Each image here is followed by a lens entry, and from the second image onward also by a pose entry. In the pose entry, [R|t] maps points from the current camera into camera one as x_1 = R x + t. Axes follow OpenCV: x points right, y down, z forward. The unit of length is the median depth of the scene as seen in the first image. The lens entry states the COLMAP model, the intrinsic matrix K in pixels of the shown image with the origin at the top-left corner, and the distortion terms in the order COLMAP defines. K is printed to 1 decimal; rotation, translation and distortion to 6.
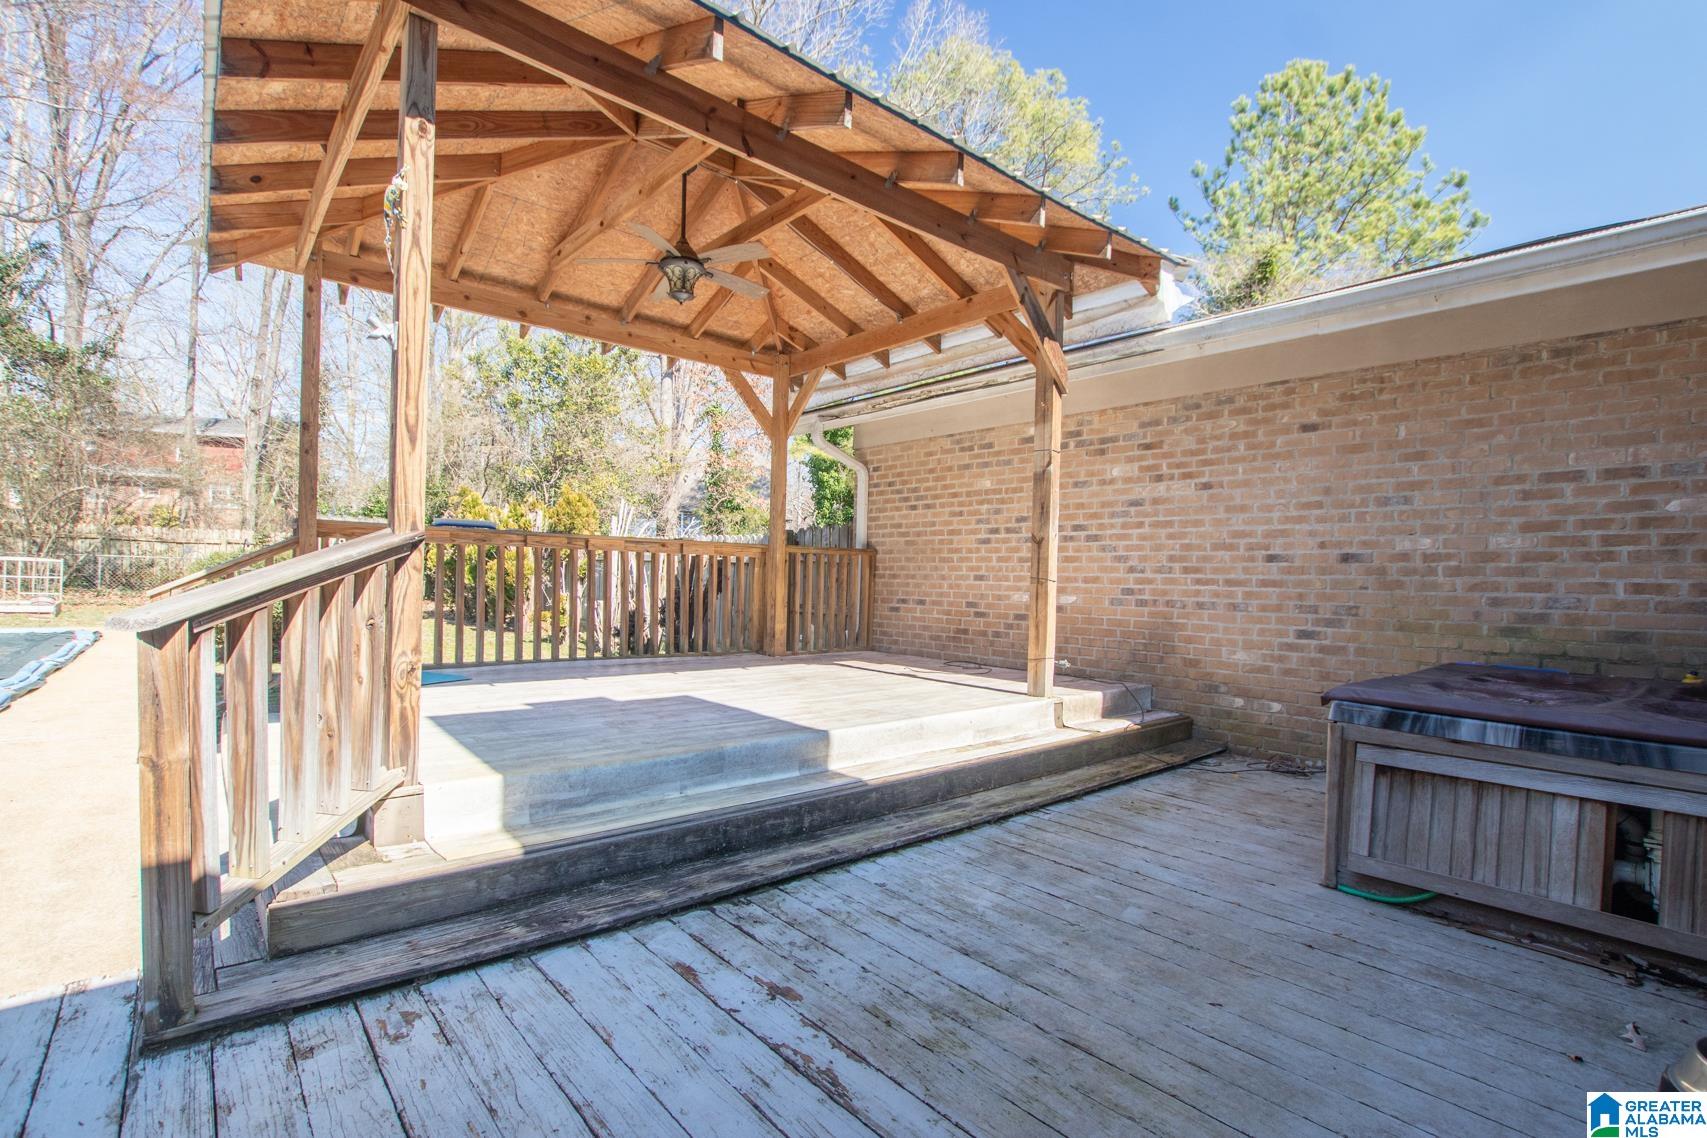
lens RADIAL K [[792.3, 0, 842.8], [0, 792.3, 586.6], [0, 0, 1]] dist [-0.029875, 0.003025]
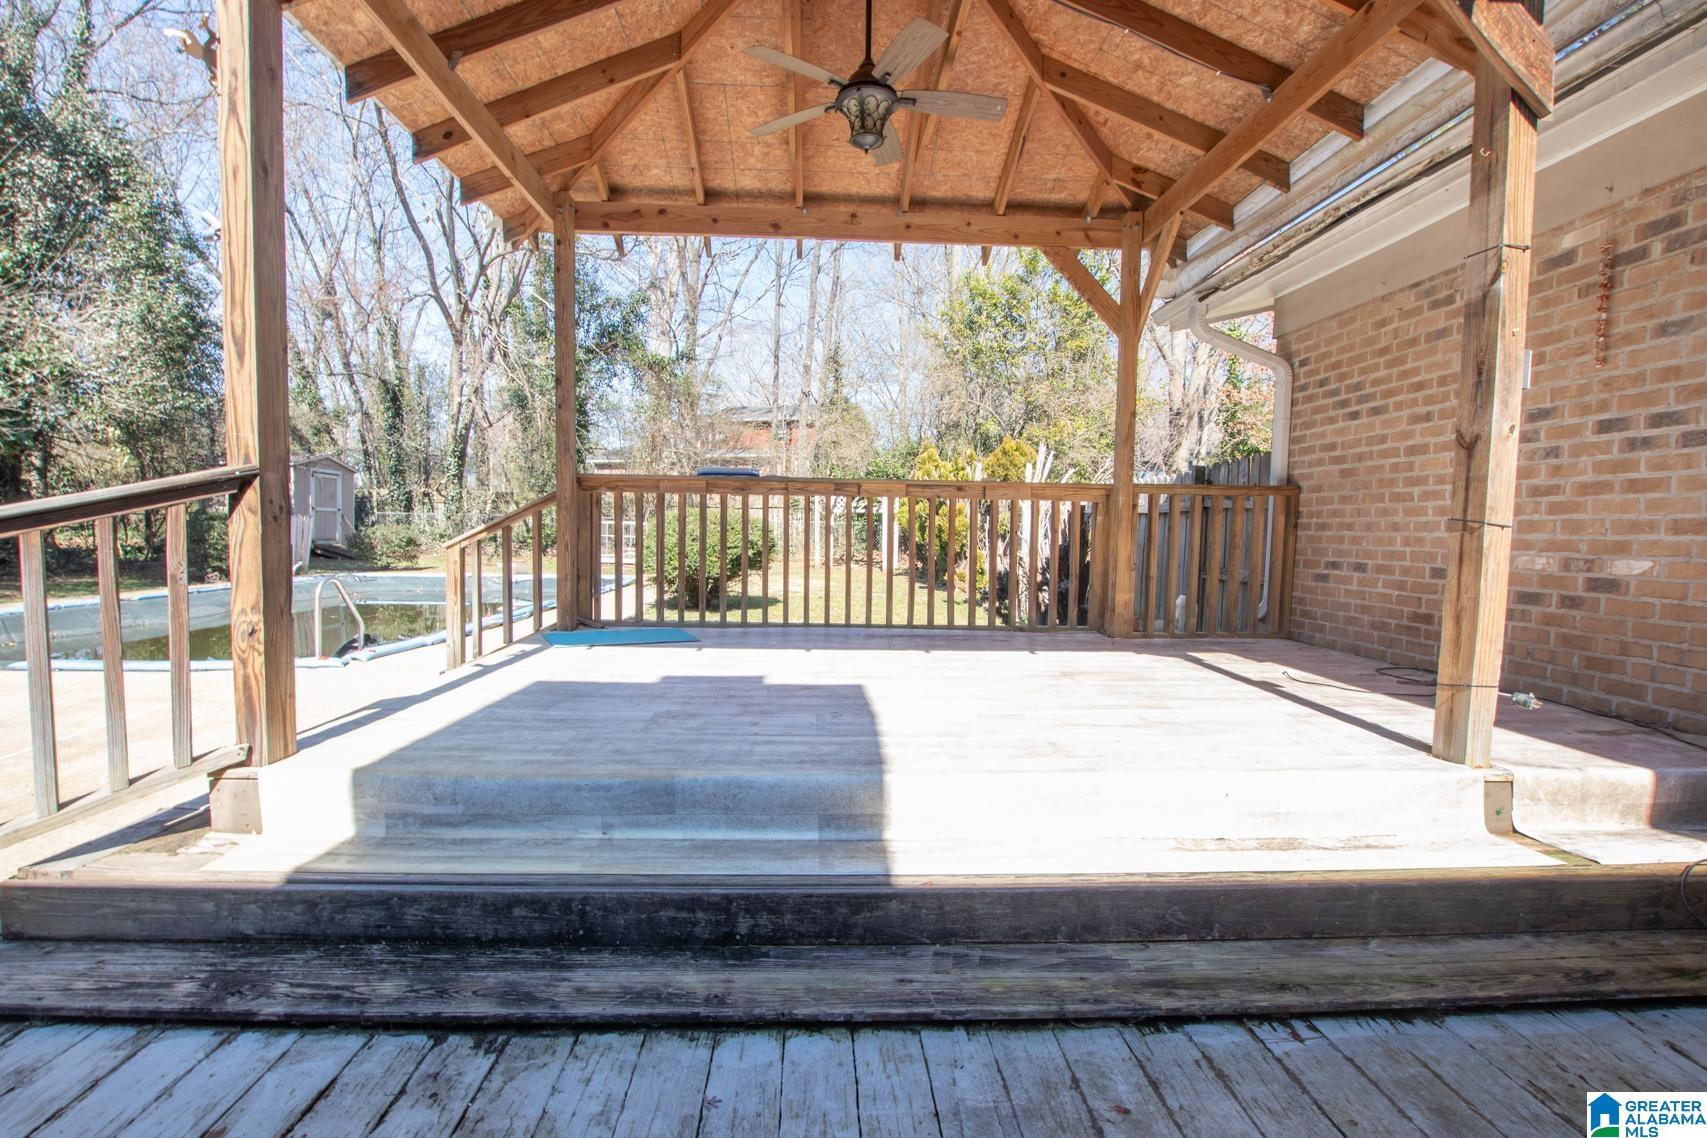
lens RADIAL K [[813.1, 0, 843.8], [0, 813.1, 588.5], [0, 0, 1]] dist [-0.032015, 0.004687]
pose [[0.787725, 0.035338, -0.615013, 0.254796], [-0.003711, 0.998607, 0.052626, 0.006816], [0.616016, -0.039172, 0.786759, 0.384674]]
